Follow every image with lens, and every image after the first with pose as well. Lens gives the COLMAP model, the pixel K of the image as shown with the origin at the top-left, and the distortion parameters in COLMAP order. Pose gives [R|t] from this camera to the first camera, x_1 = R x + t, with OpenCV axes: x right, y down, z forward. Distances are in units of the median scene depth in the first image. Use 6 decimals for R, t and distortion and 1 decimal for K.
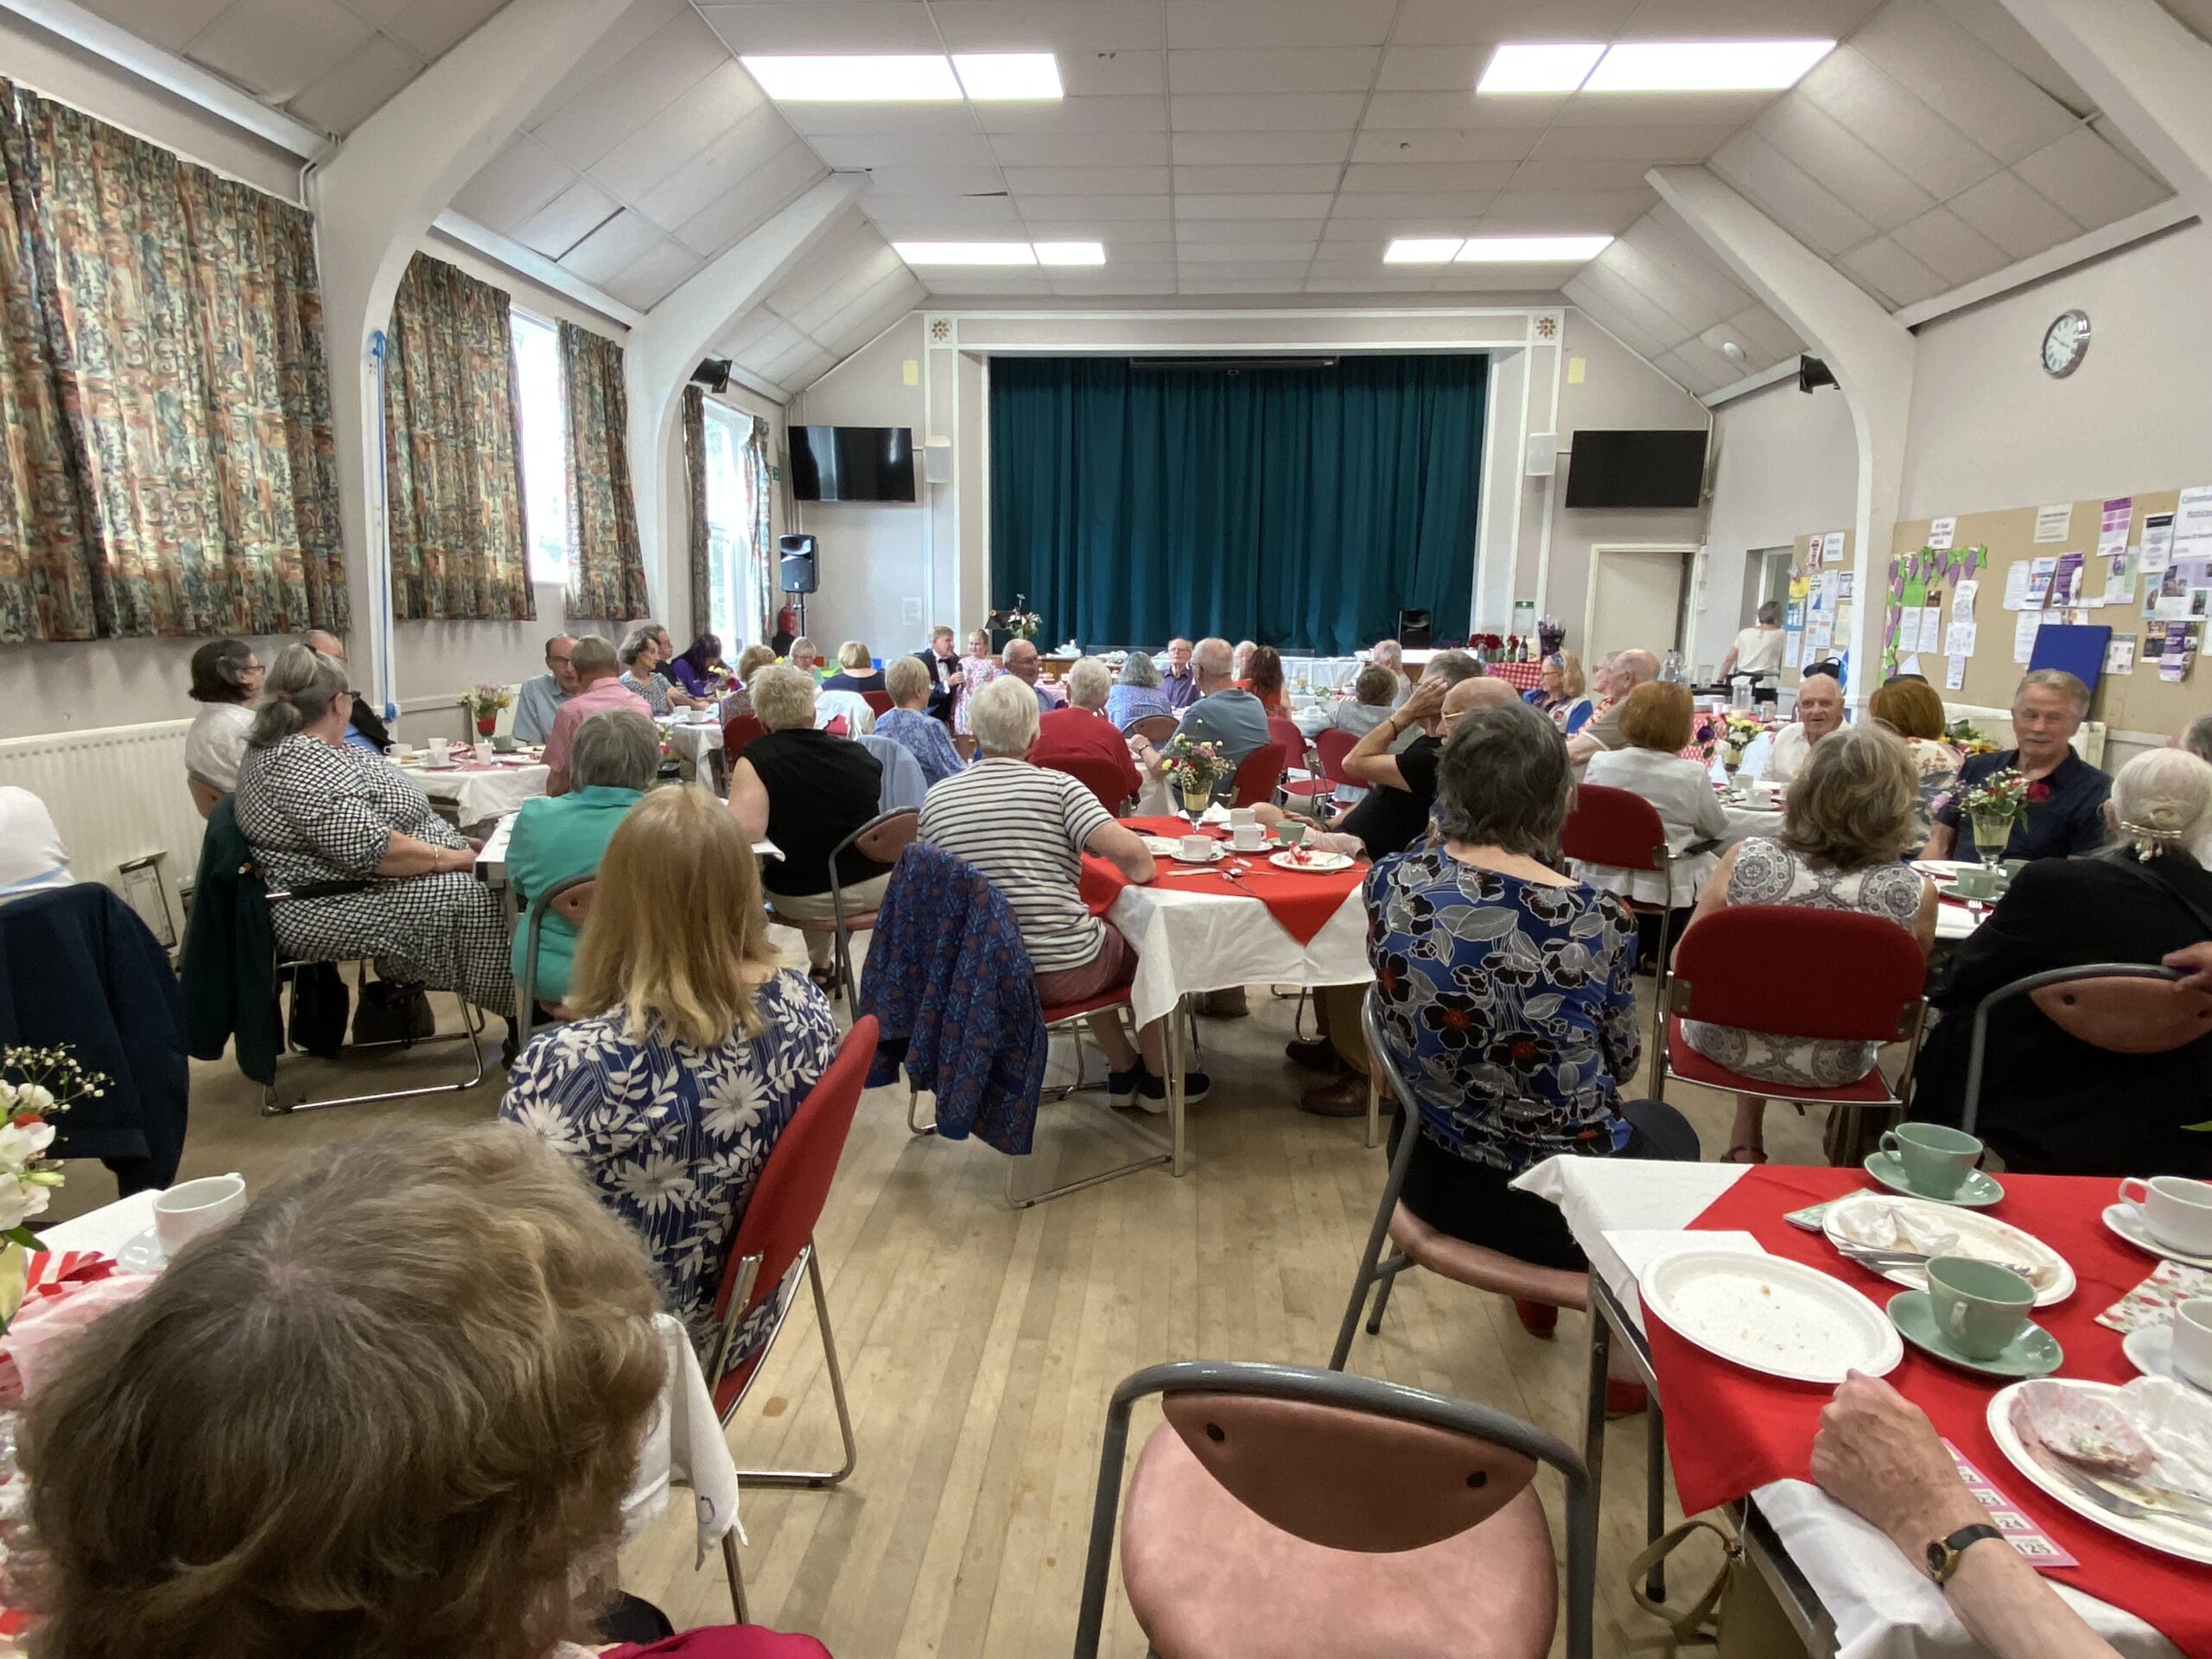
lens RADIAL K [[1237.9, 0, 1115.0], [0, 1237.9, 833.2], [0, 0, 1]] dist [0.024452, -0.005494]
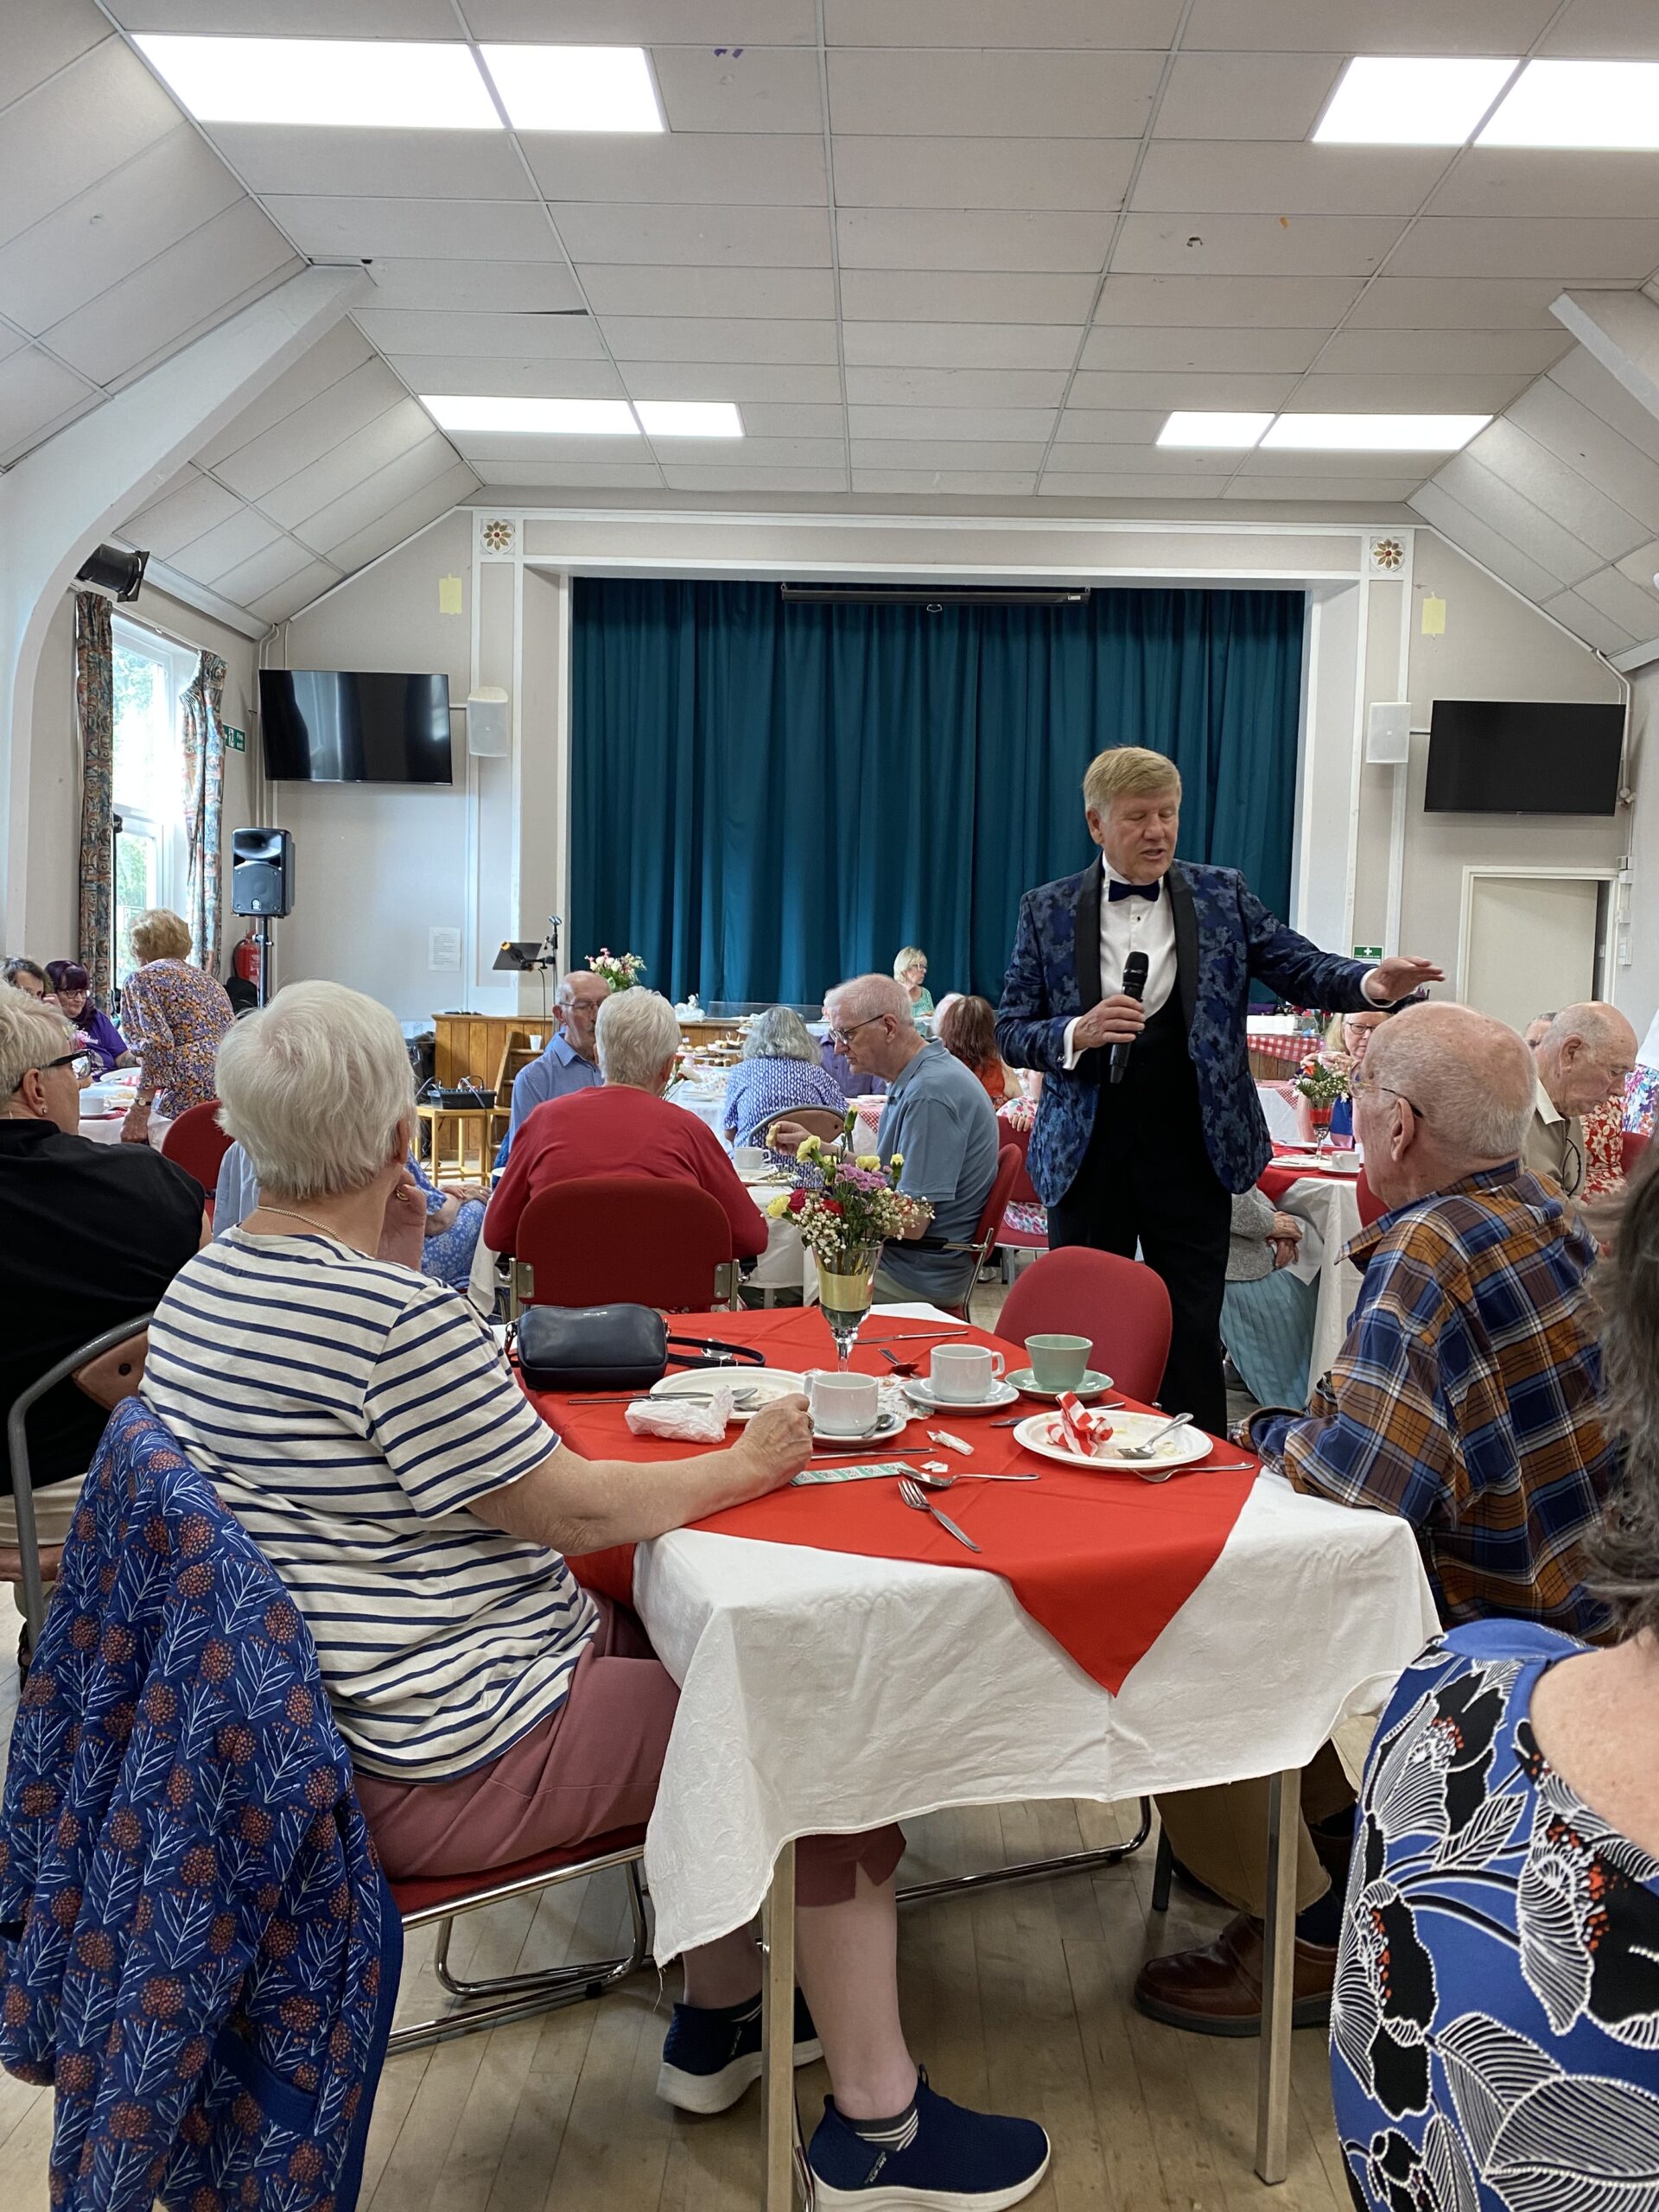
lens RADIAL K [[1665.2, 0, 858.2], [0, 1665.2, 1120.0], [0, 0, 1]] dist [-0.006200, 0.012986]
pose [[0.998864, 0.007559, 0.047044, 0.016671], [-0.003201, 0.995751, -0.092032, -0.012641], [-0.047540, 0.091776, 0.994644, 0.161427]]
